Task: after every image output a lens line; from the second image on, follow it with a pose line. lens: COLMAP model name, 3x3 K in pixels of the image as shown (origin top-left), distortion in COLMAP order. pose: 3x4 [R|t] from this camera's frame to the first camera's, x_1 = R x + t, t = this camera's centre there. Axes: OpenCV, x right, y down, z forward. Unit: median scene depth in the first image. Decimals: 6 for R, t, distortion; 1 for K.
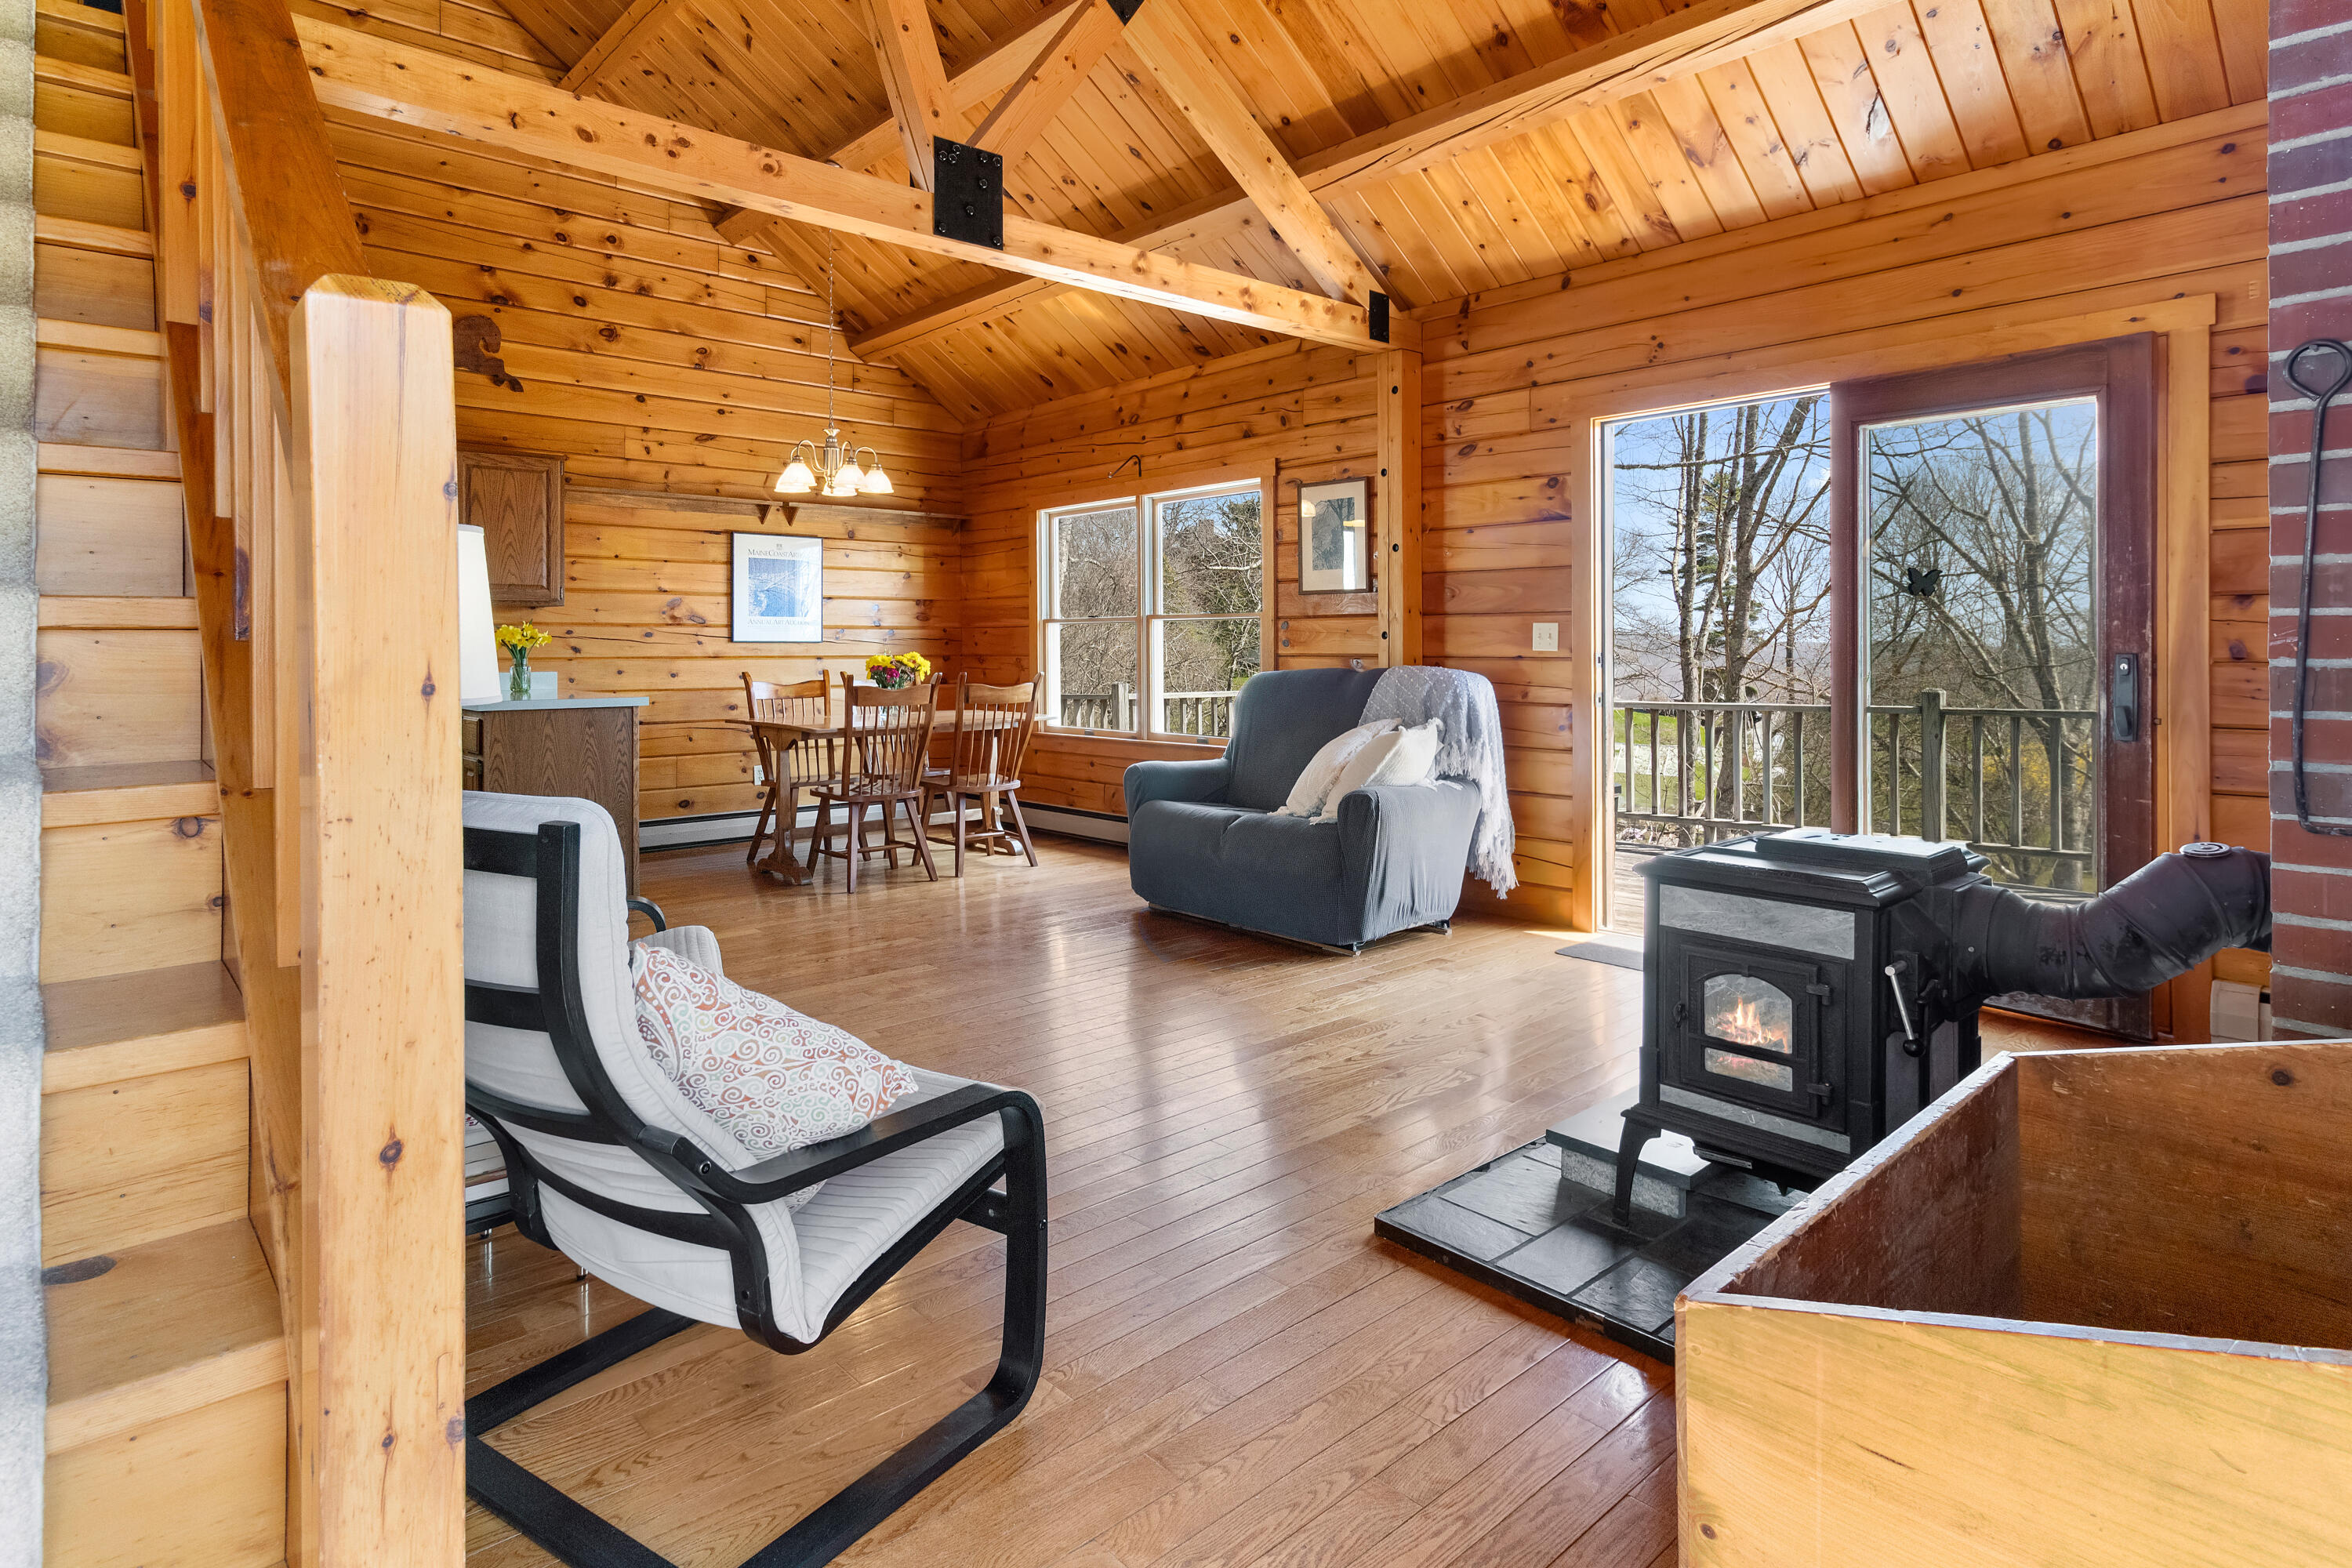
lens RADIAL K [[1242.8, 0, 1170.7], [0, 1242.8, 659.8], [0, 0, 1]] dist [-0.002577, 0.001327]
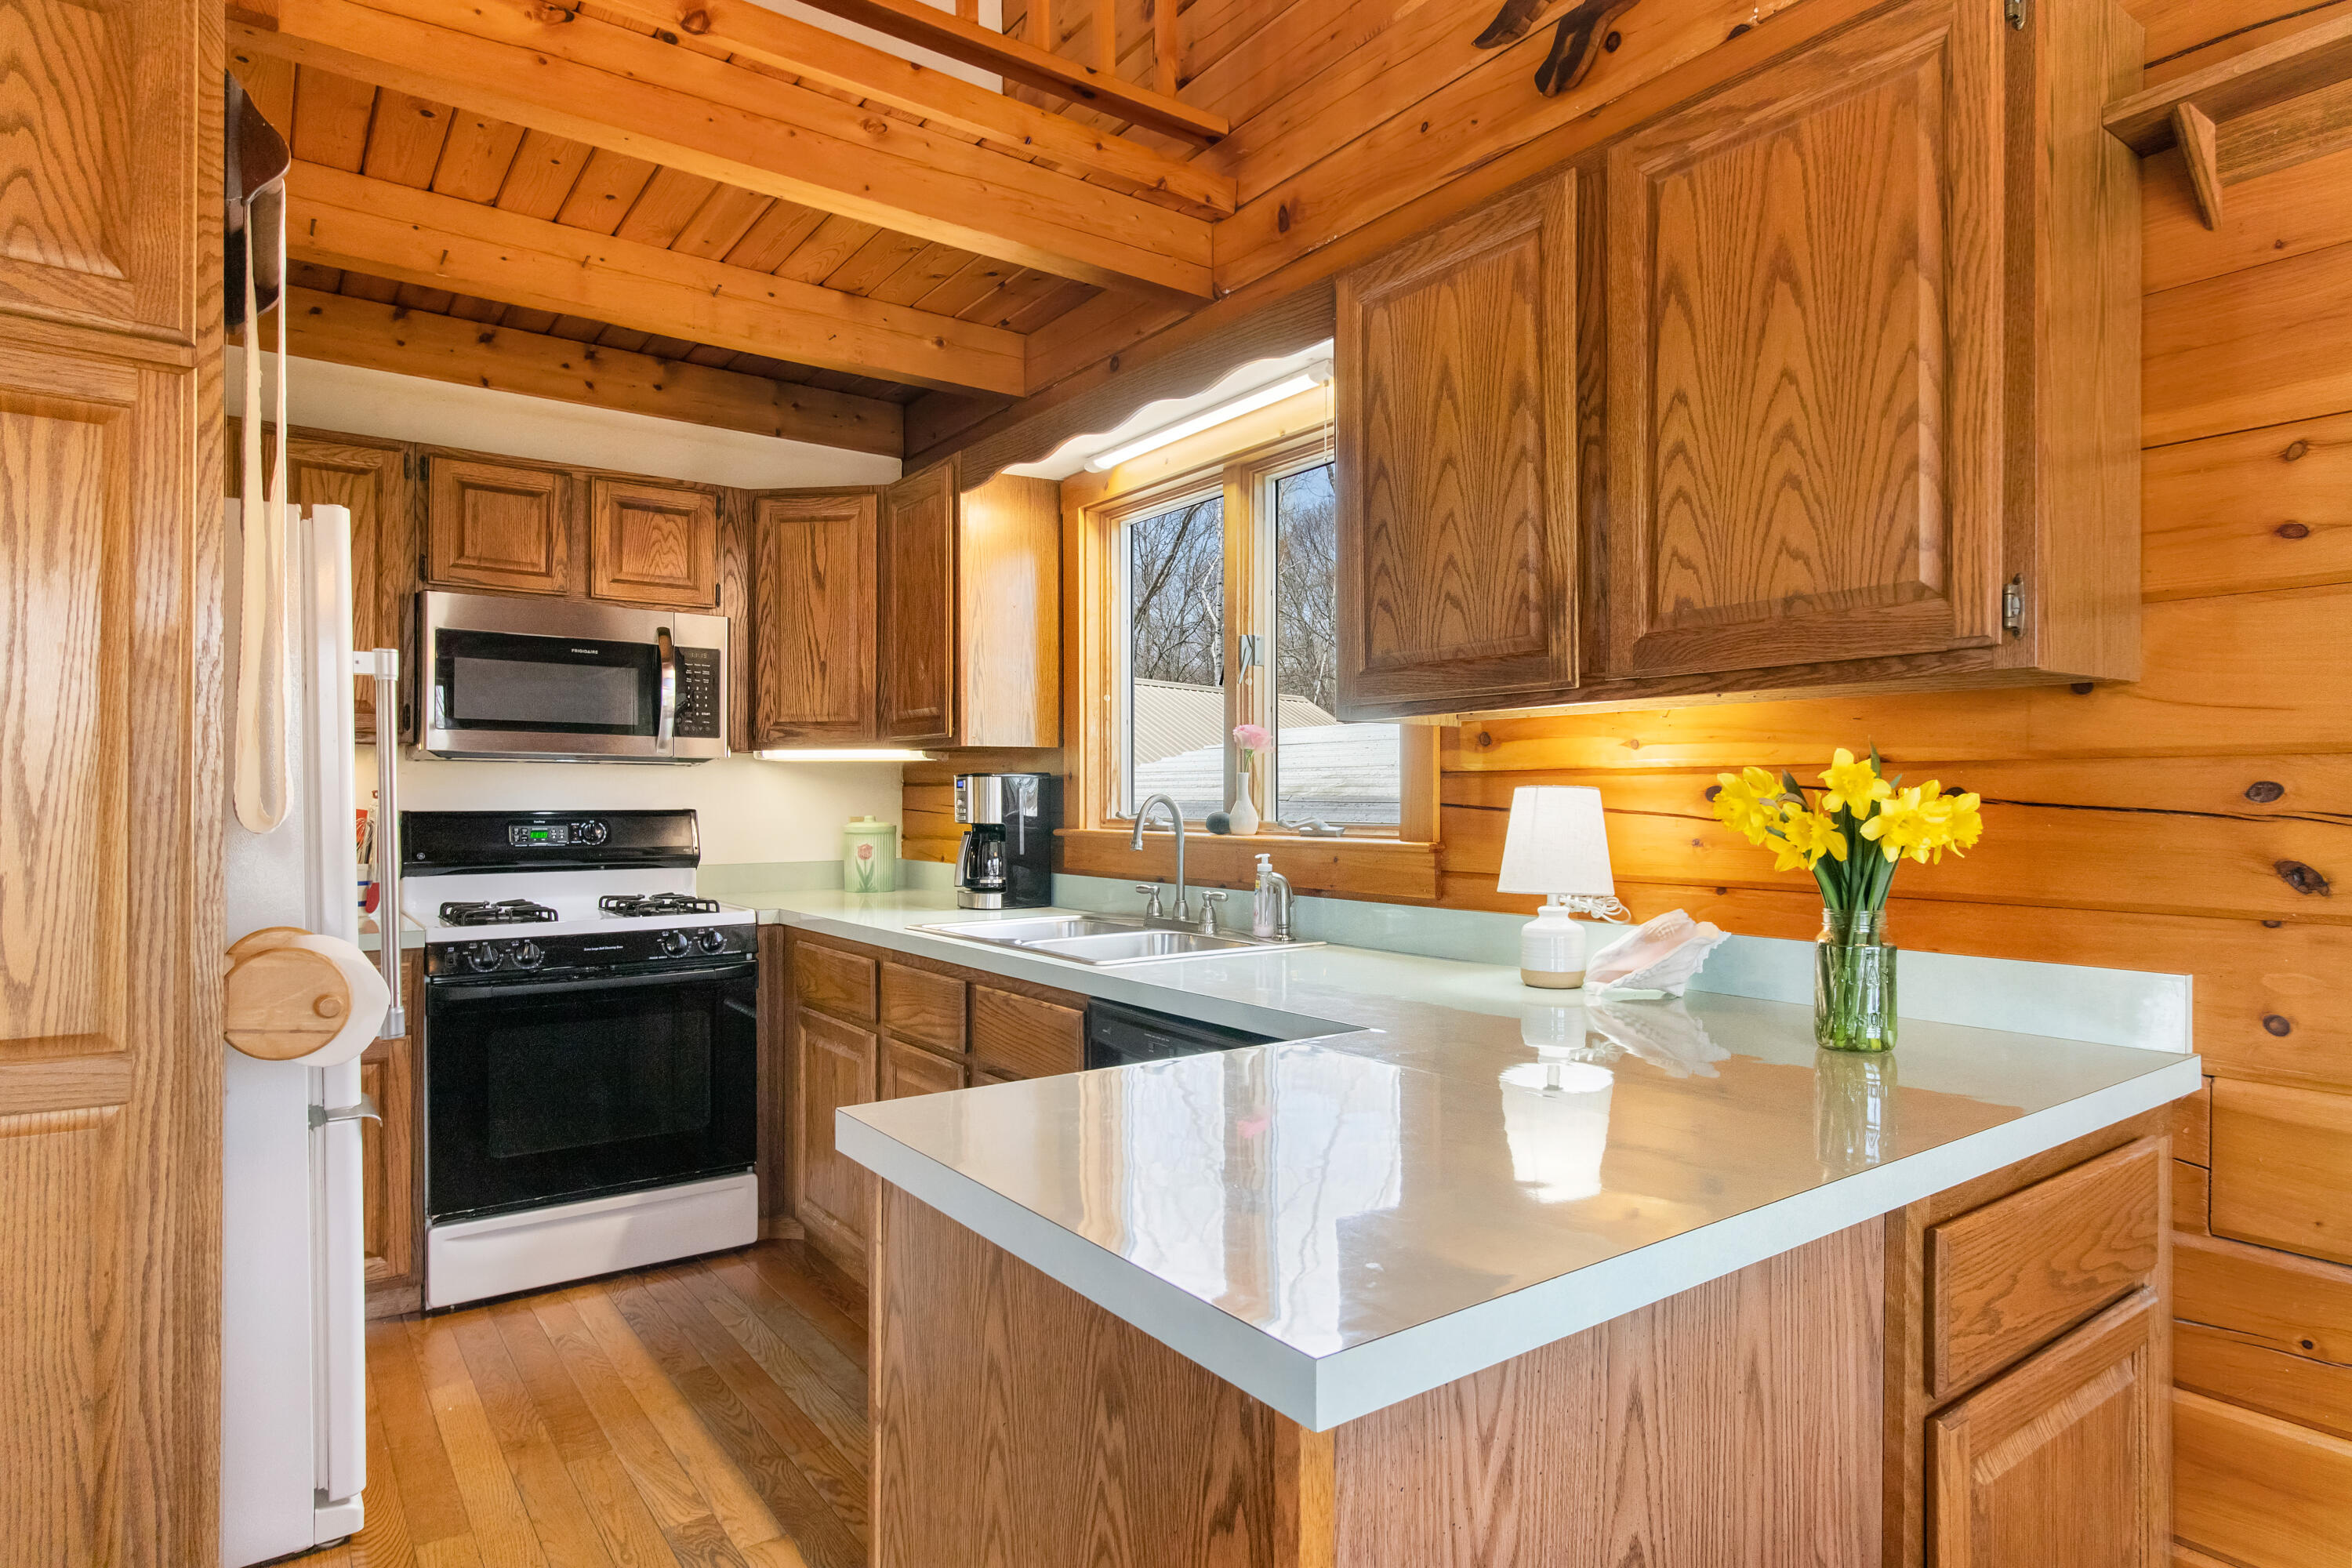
lens RADIAL K [[1332.9, 0, 1176.7], [0, 1332.9, 783.1], [0, 0, 1]] dist [0.003426, -0.000047]
pose [[-0.097746, -0.012292, -0.995135, -0.261791], [-0.007285, 0.999906, -0.011636, -0.021089], [0.995185, 0.006112, -0.097827, 0.901748]]
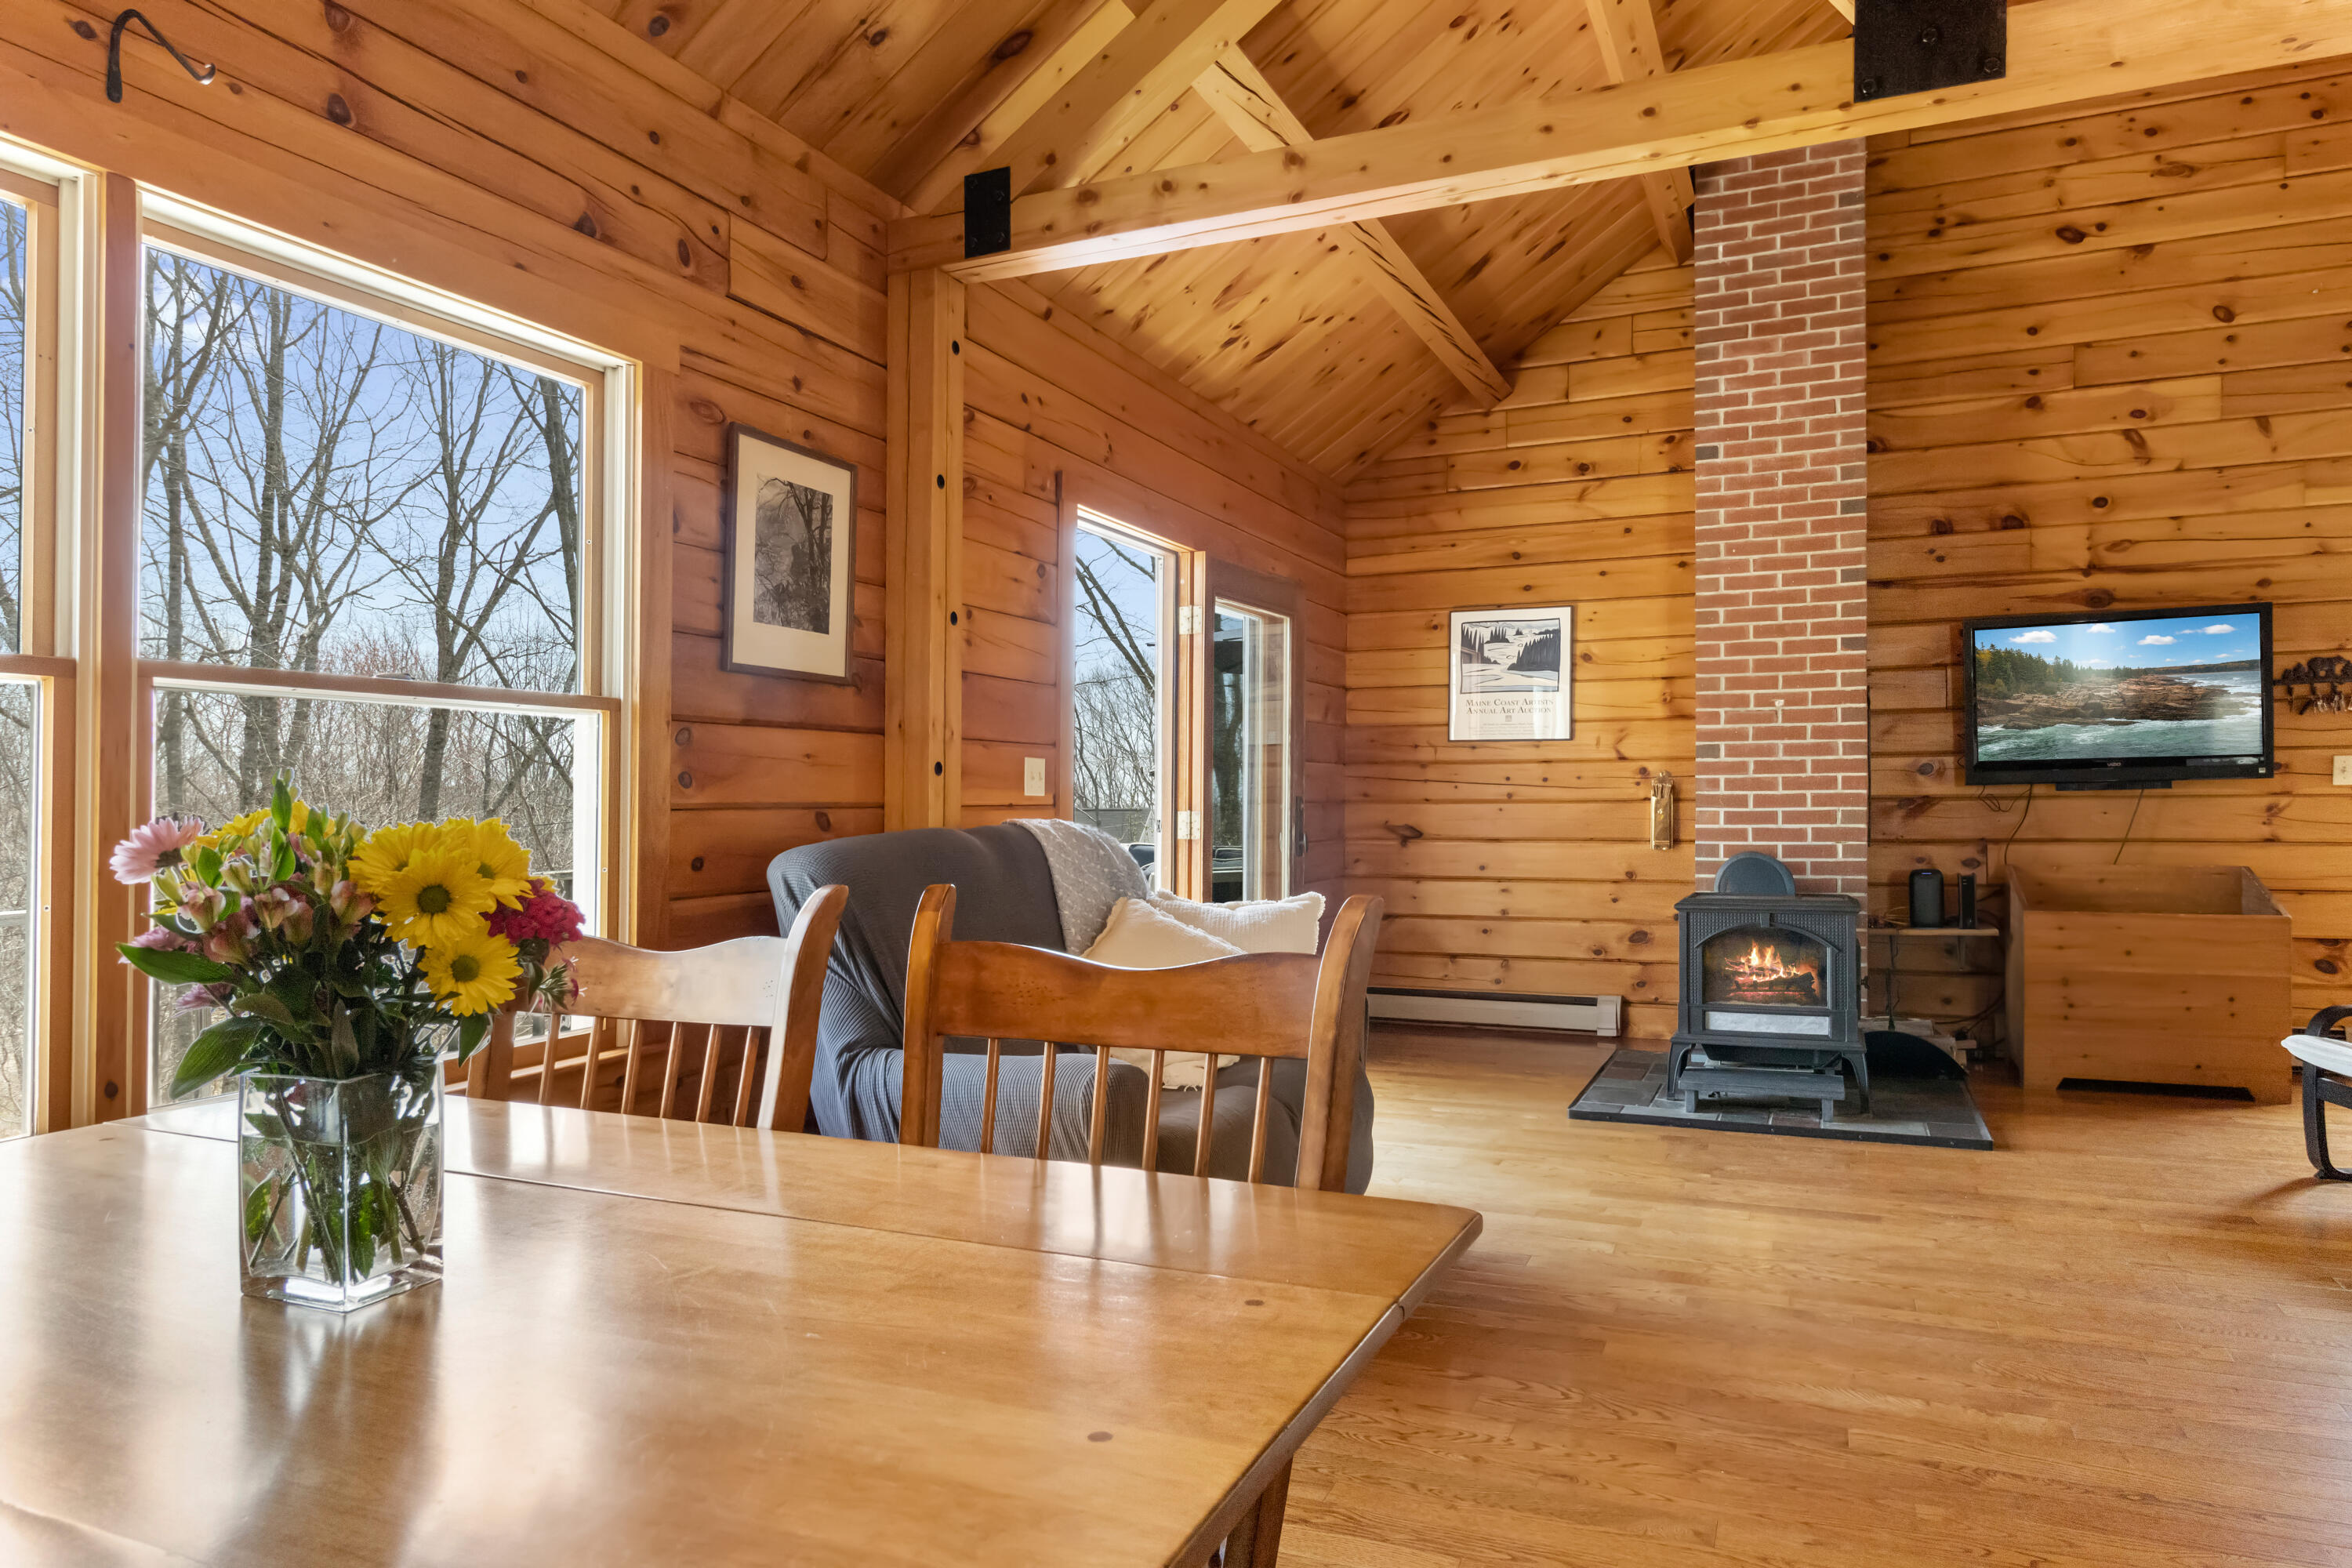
lens RADIAL K [[1501.6, 0, 1141.0], [0, 1501.6, 812.2], [0, 0, 1]] dist [0.000754, 0.000191]
pose [[-0.414166, -0.007767, 0.910168, -0.433406], [0.012064, 0.999829, 0.014022, -0.007196], [-0.910121, 0.016788, -0.414001, 1.055540]]
